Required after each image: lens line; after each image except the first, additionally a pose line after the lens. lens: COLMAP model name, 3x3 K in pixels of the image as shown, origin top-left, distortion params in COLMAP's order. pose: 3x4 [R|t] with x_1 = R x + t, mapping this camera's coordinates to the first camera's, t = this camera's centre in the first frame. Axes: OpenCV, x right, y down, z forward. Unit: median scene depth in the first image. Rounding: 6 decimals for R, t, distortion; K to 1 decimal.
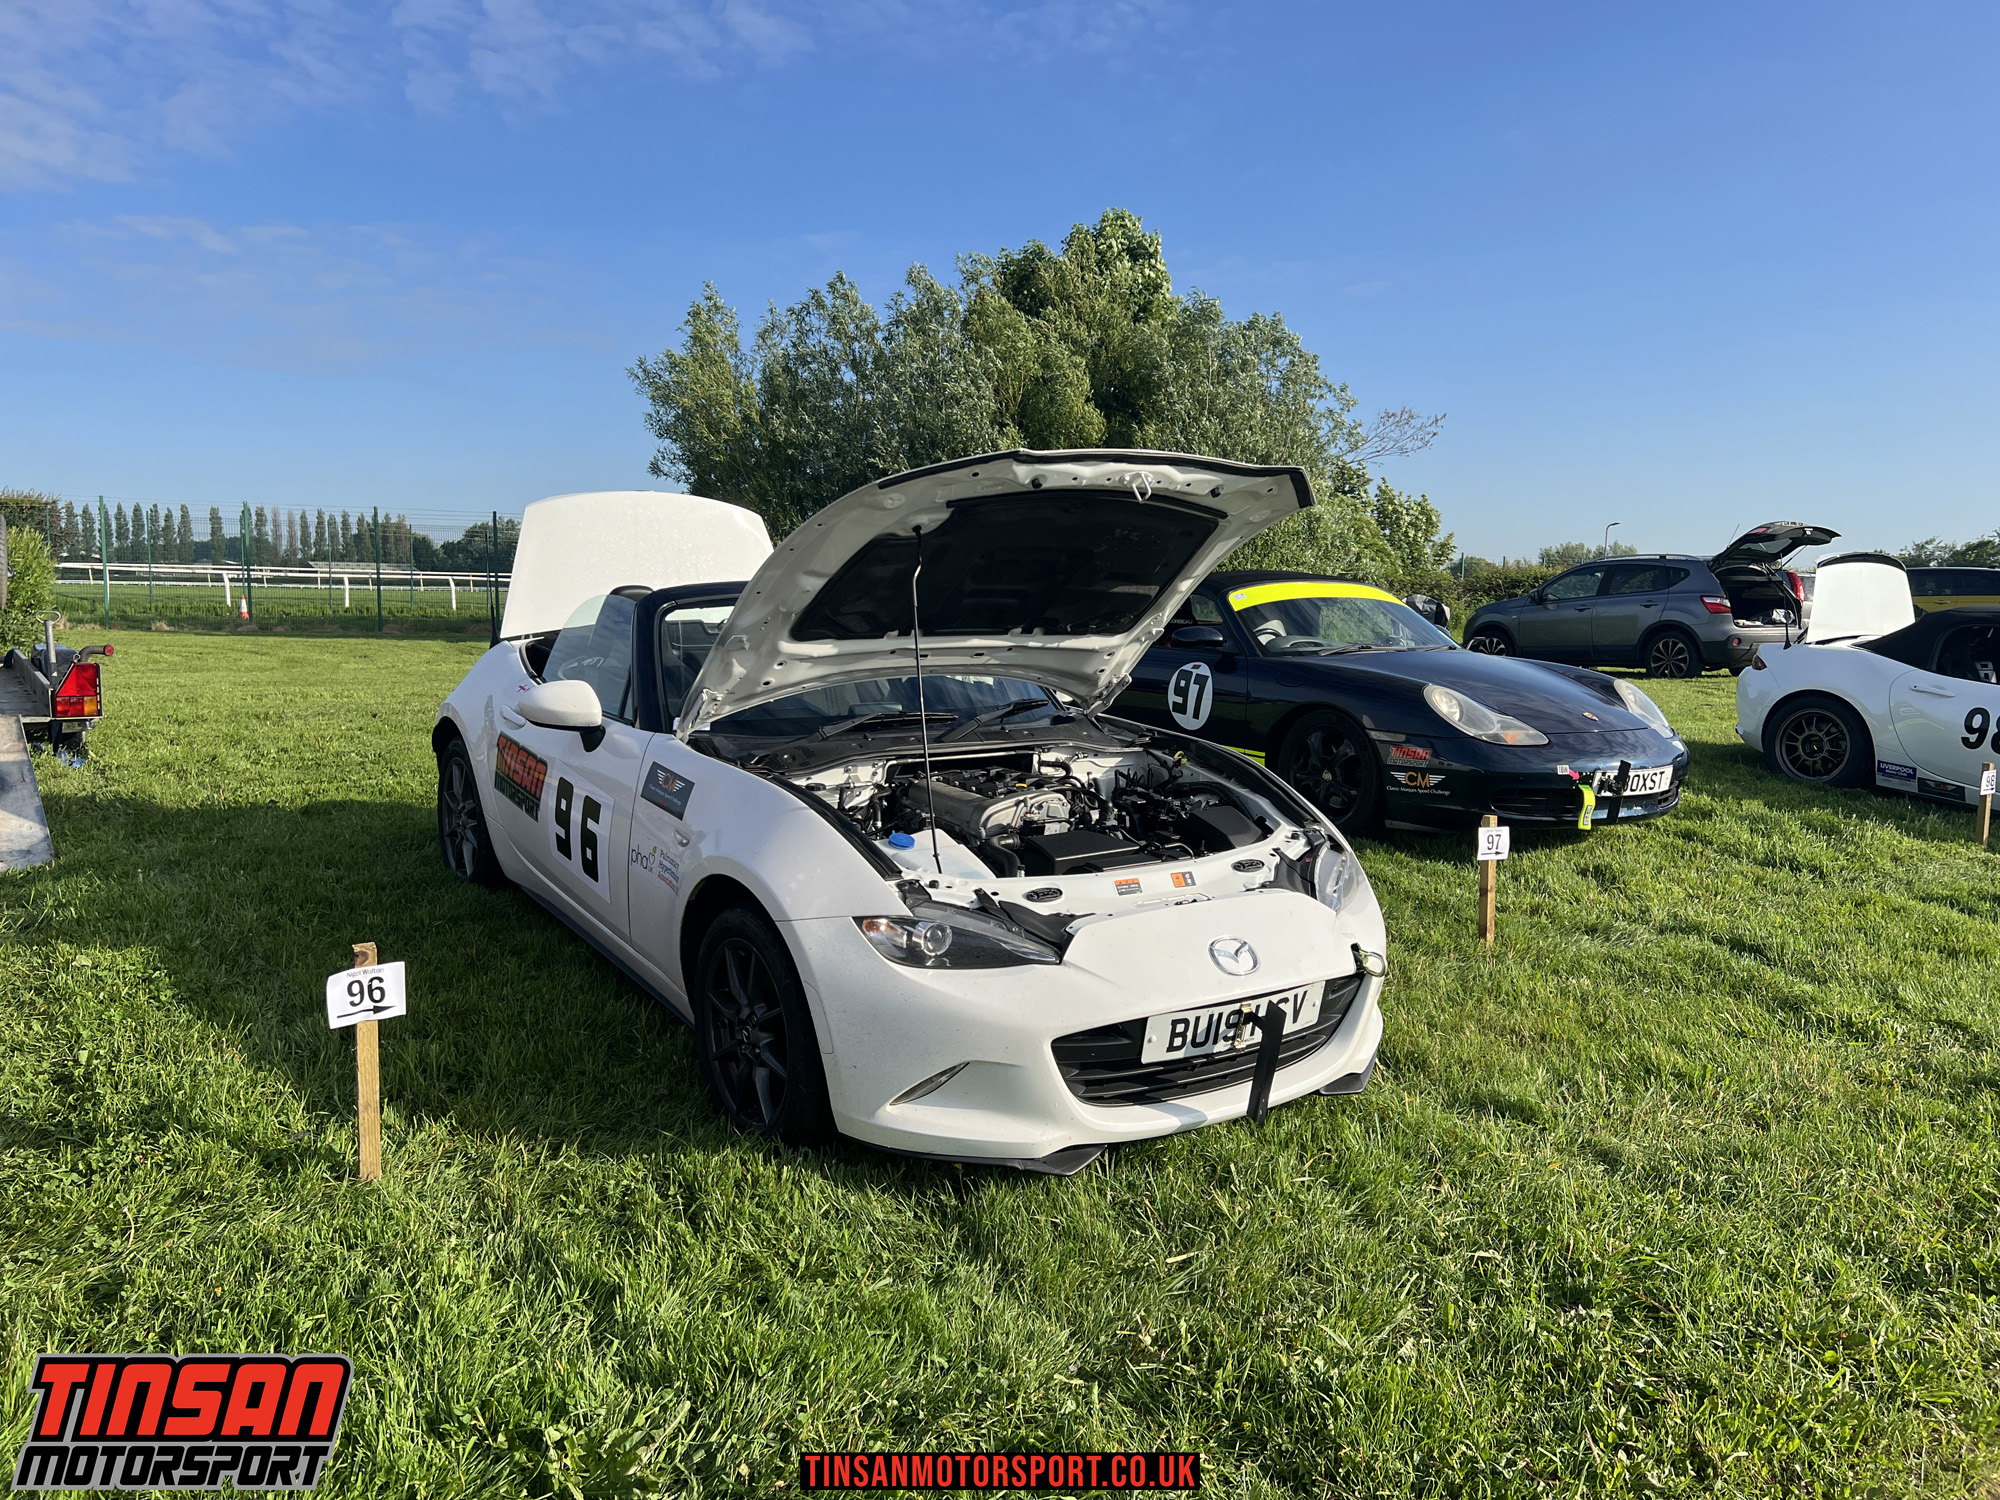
lens RADIAL K [[1505.2, 0, 1008.0], [0, 1505.2, 759.8], [0, 0, 1]] dist [0.055707, -0.059068]
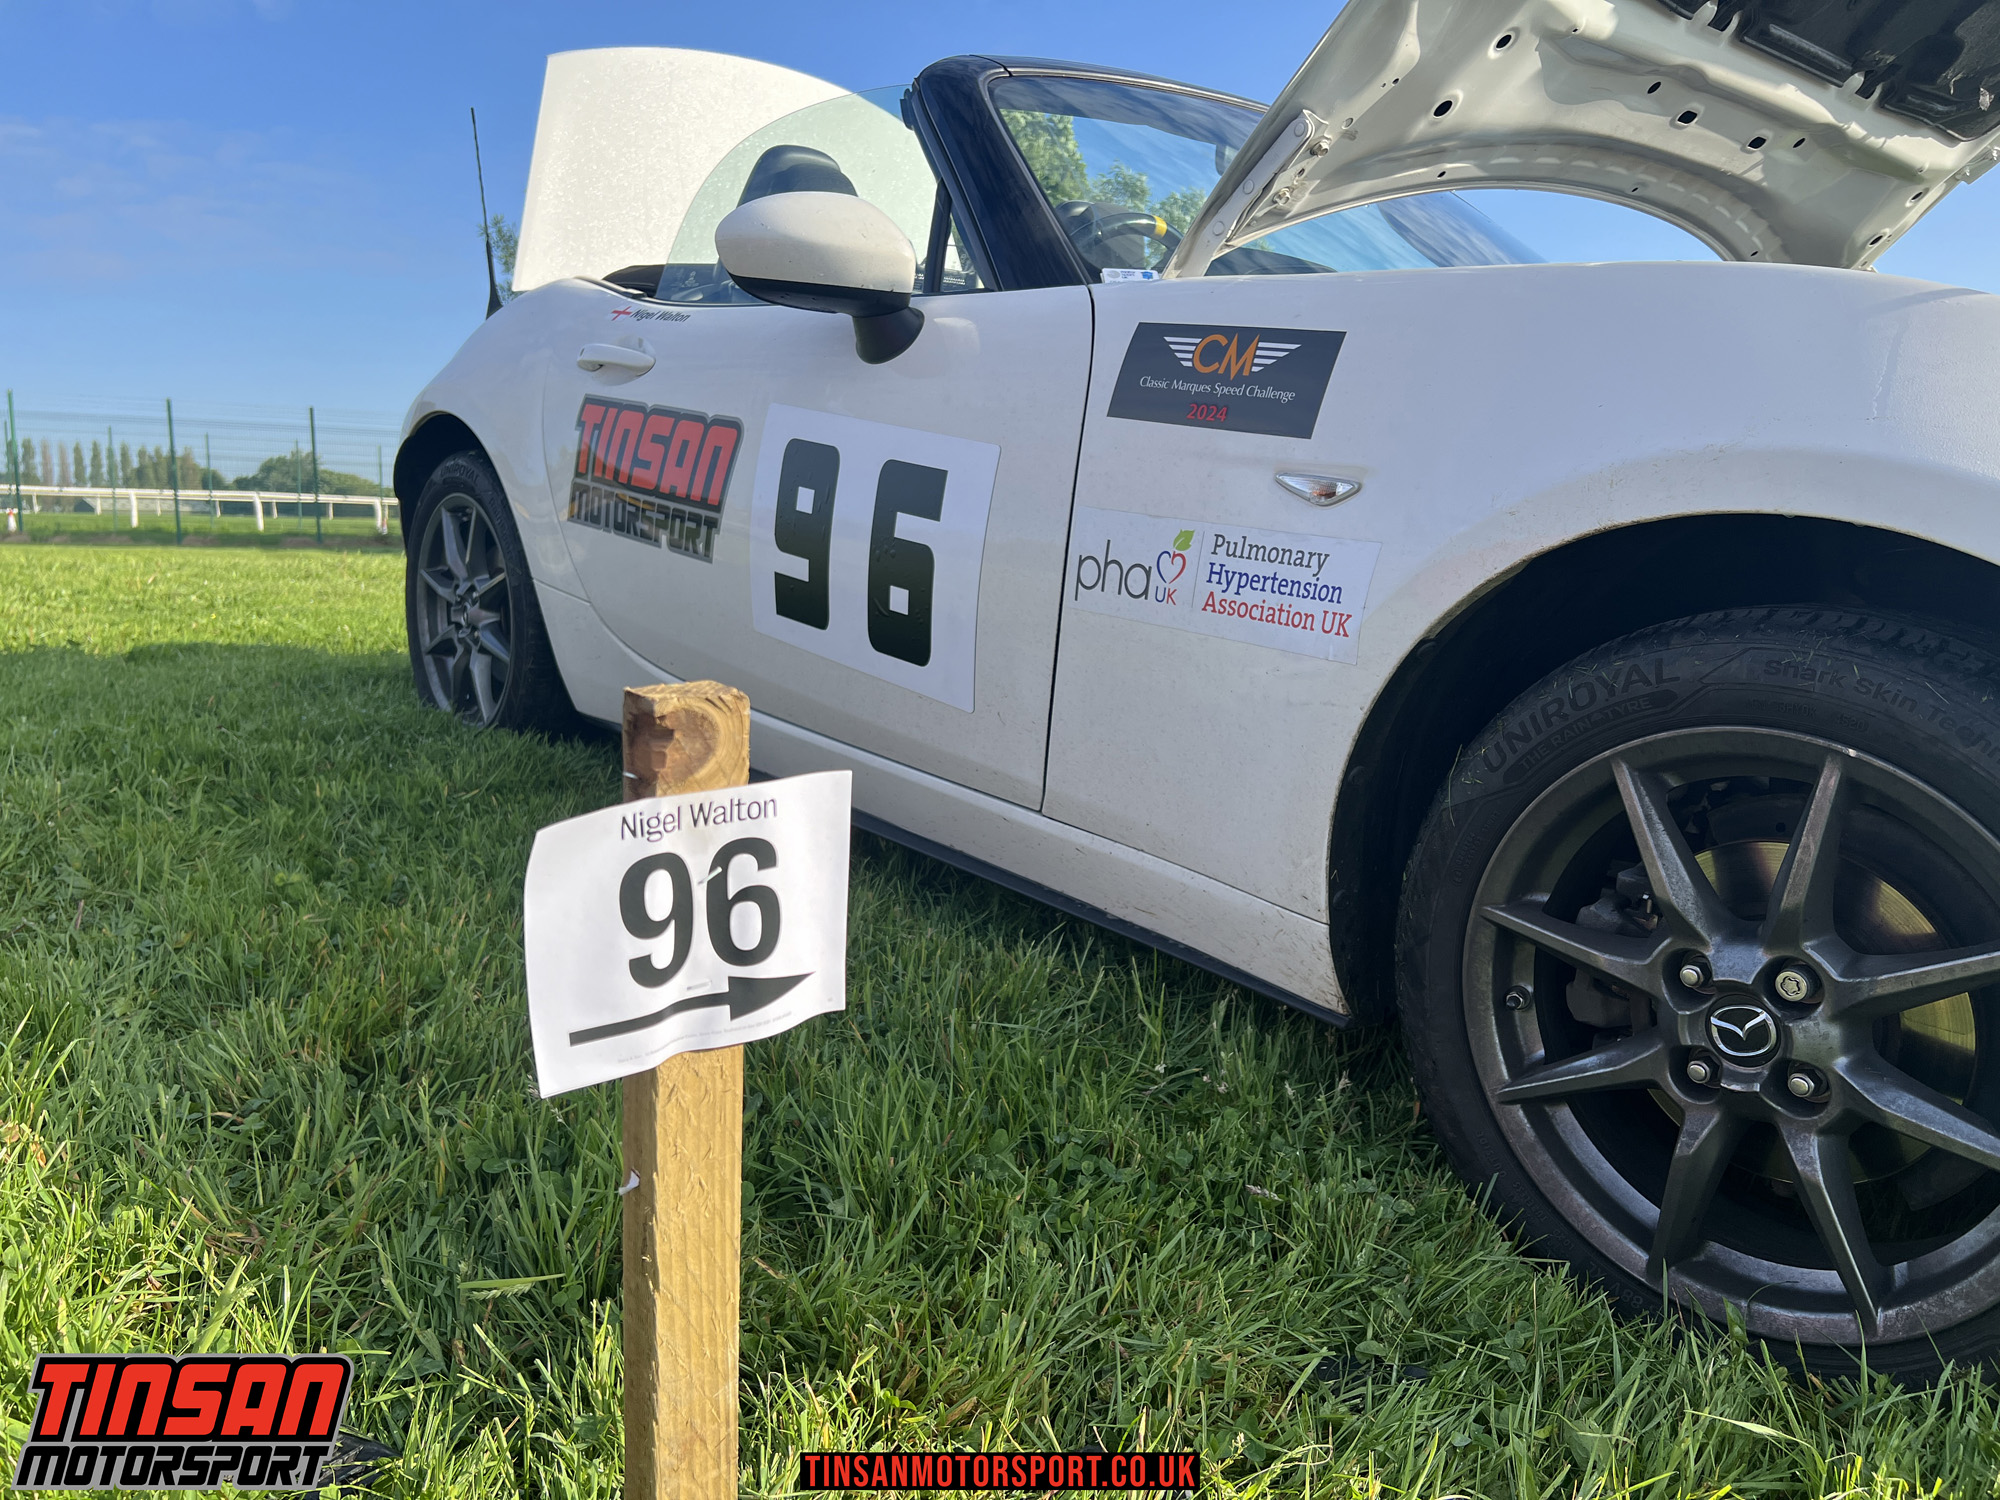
lens RADIAL K [[1505.2, 0, 1008.0], [0, 1505.2, 759.8], [0, 0, 1]] dist [0.055707, -0.059068]
pose [[0.993883, -0.019705, 0.108667, -0.293562], [0.015570, 0.999127, 0.038762, 0.090989], [-0.109336, -0.036833, 0.993322, 0.577795]]
